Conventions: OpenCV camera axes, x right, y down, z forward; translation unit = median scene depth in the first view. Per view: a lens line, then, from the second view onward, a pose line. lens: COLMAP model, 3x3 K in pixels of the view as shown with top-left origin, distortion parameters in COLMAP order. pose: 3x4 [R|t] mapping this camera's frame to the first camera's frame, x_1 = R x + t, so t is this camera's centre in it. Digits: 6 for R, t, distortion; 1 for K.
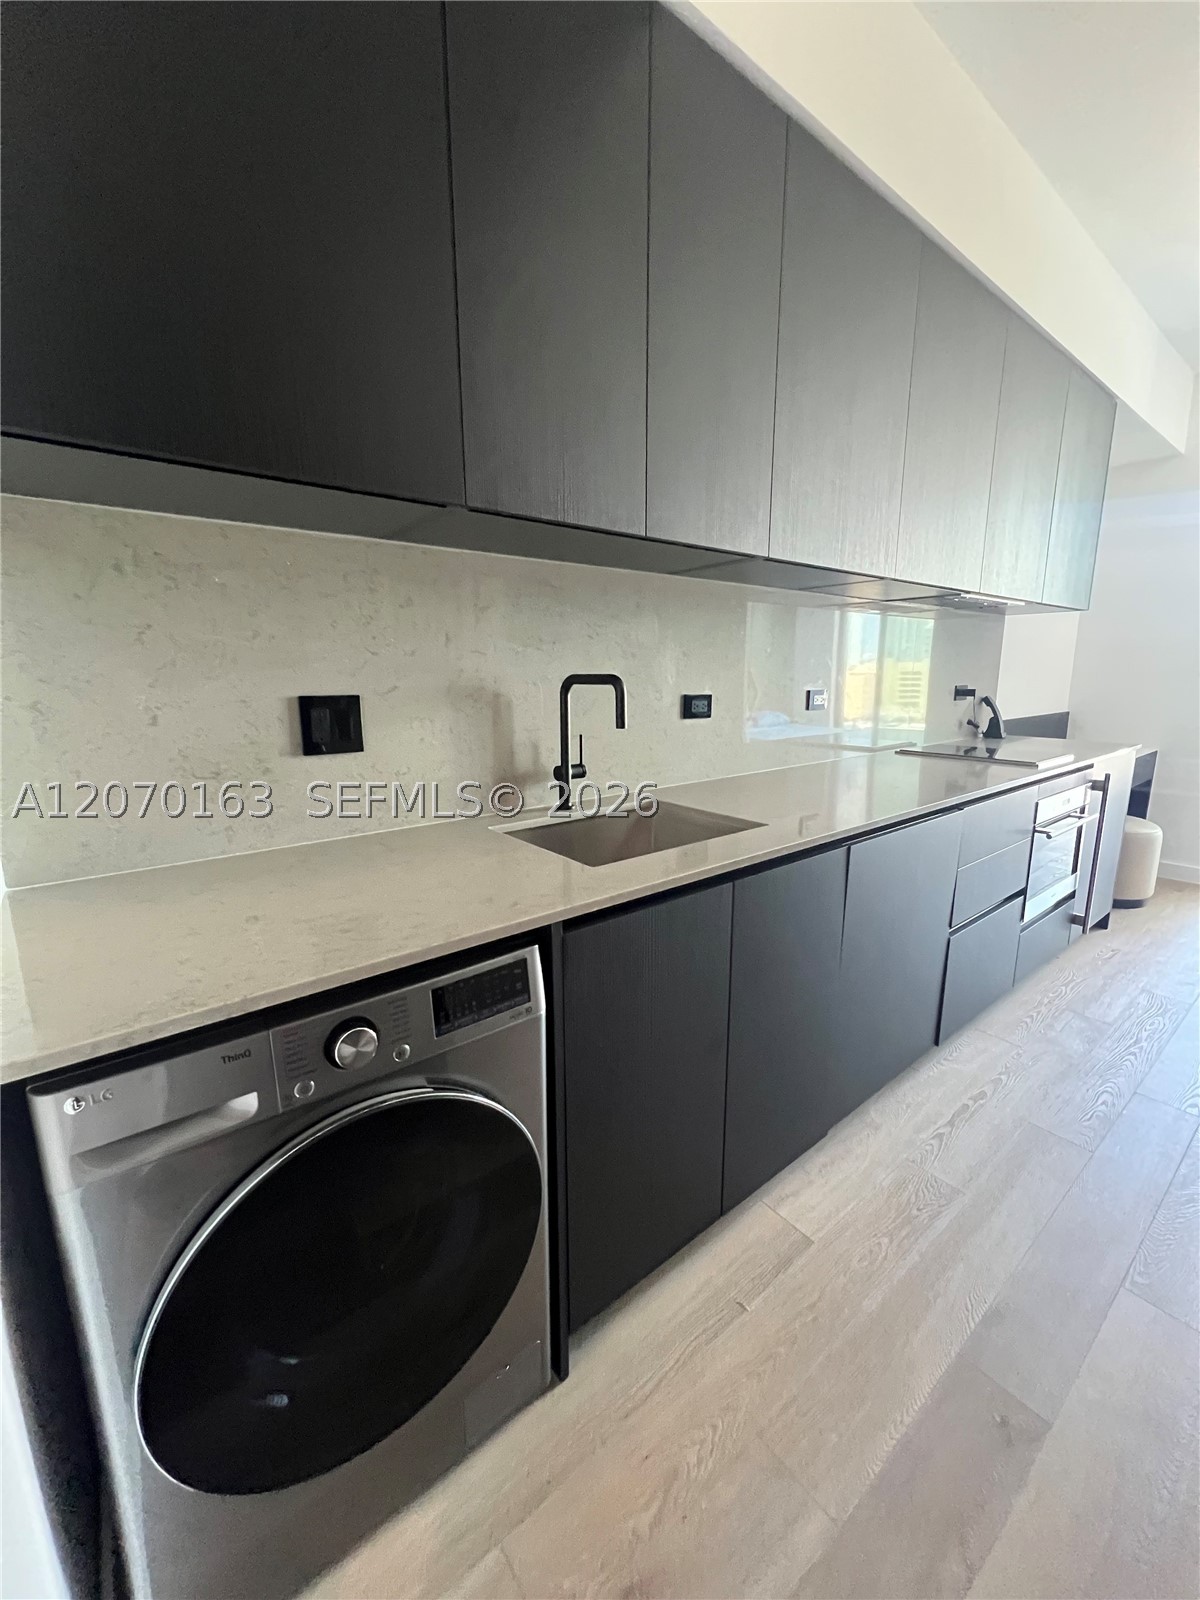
lens RADIAL K [[638.6, 0, 600.0], [0, 638.6, 800.0], [0, 0, 1]] dist [-0.001071, -0.000040]
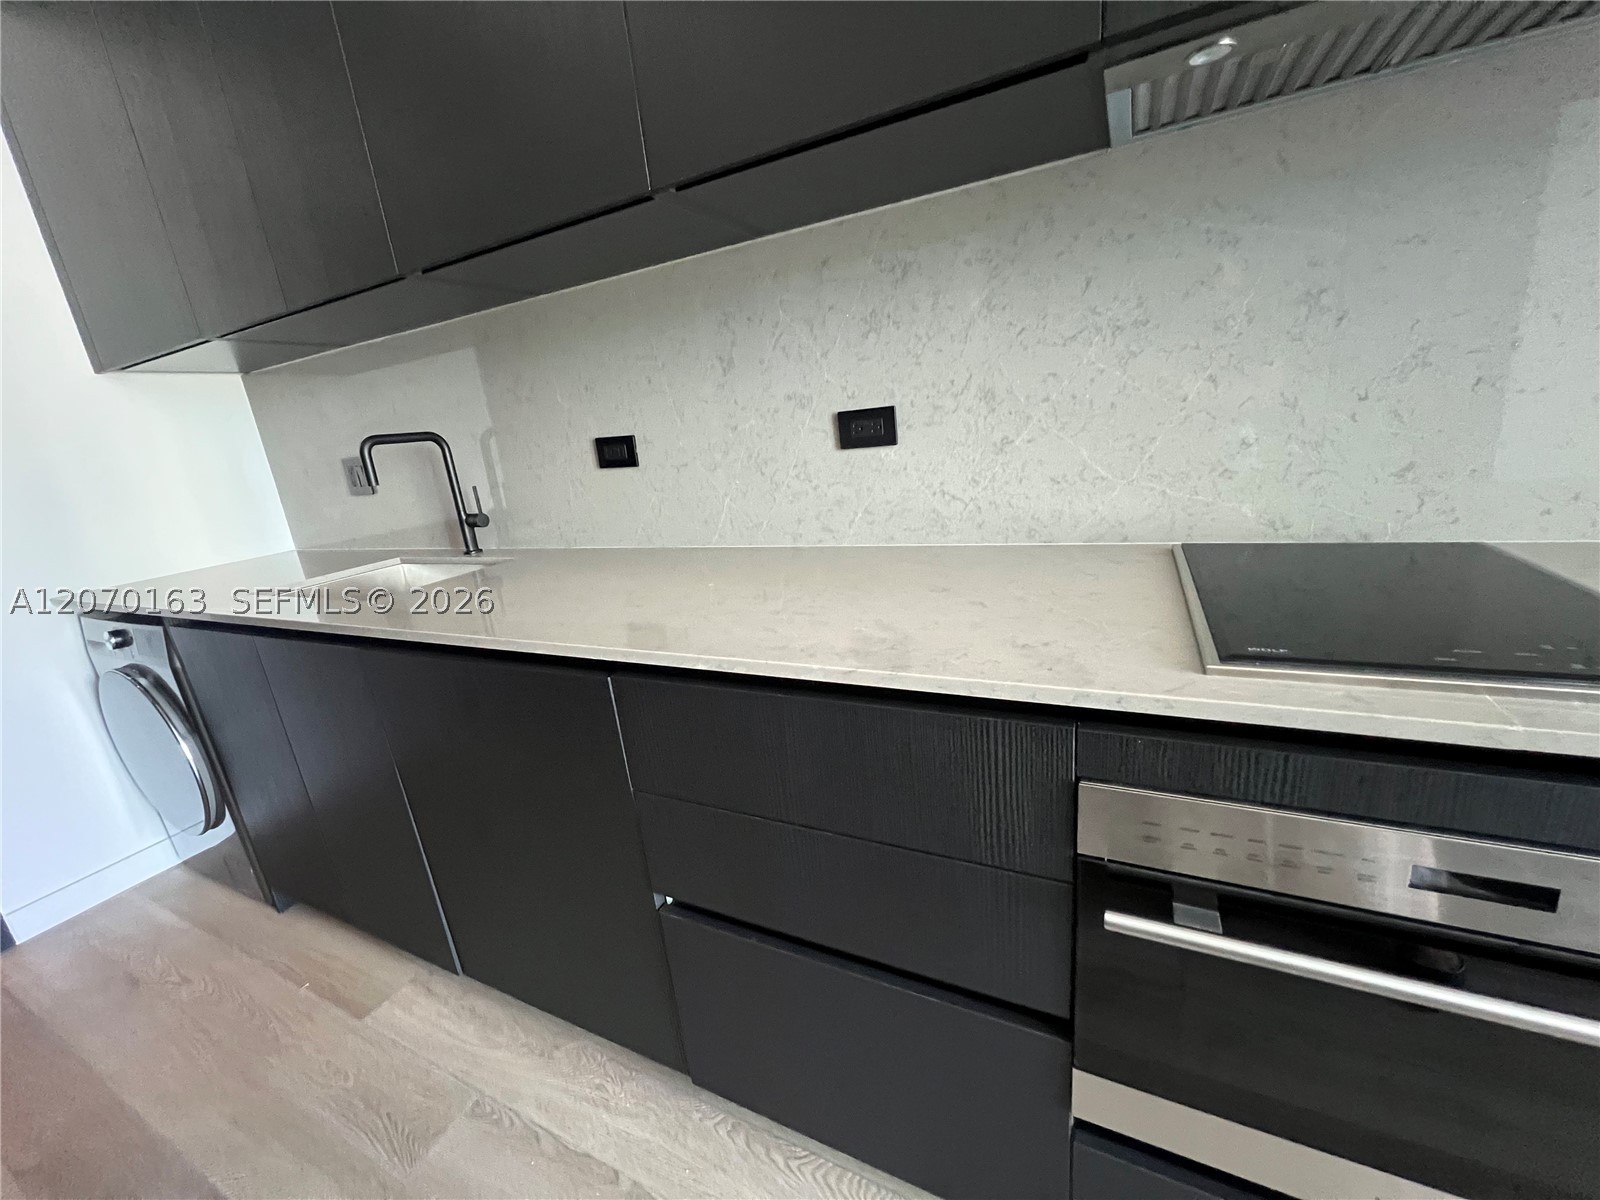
lens RADIAL K [[638.6, 0, 795.1], [0, 638.6, 591.1], [0, 0, 1]] dist [-0.001071, -0.000040]
pose [[0.417128, 0.205816, -0.885237, 1.465657], [-0.060397, 0.978145, 0.198957, -0.219514], [0.906839, -0.029525, 0.420442, 1.306733]]
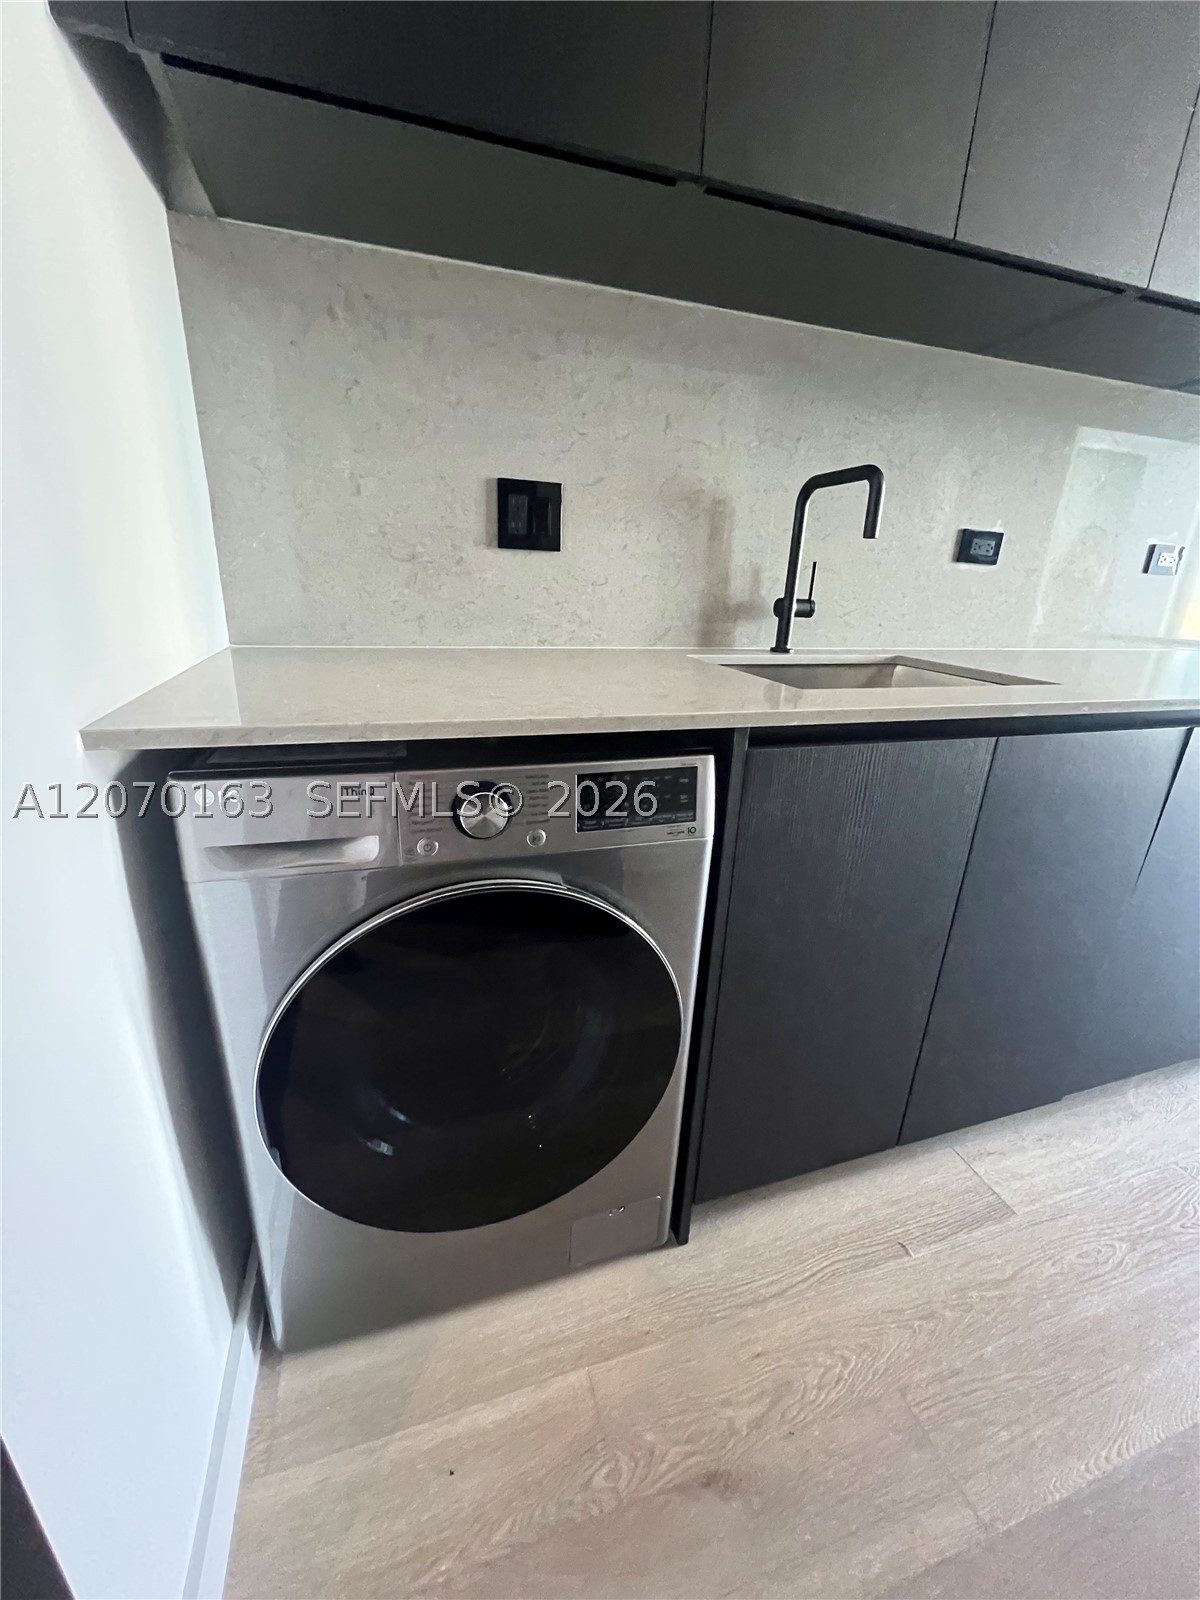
lens RADIAL K [[635.5, 0, 600.0], [0, 635.5, 800.0], [0, 0, 1]] dist [-0.000346, -0.000324]
pose [[0.934868, 0.153211, -0.320230, 0.025481], [-0.109838, 0.982645, 0.149481, 0.135432], [0.337575, -0.104571, 0.935472, 0.148615]]
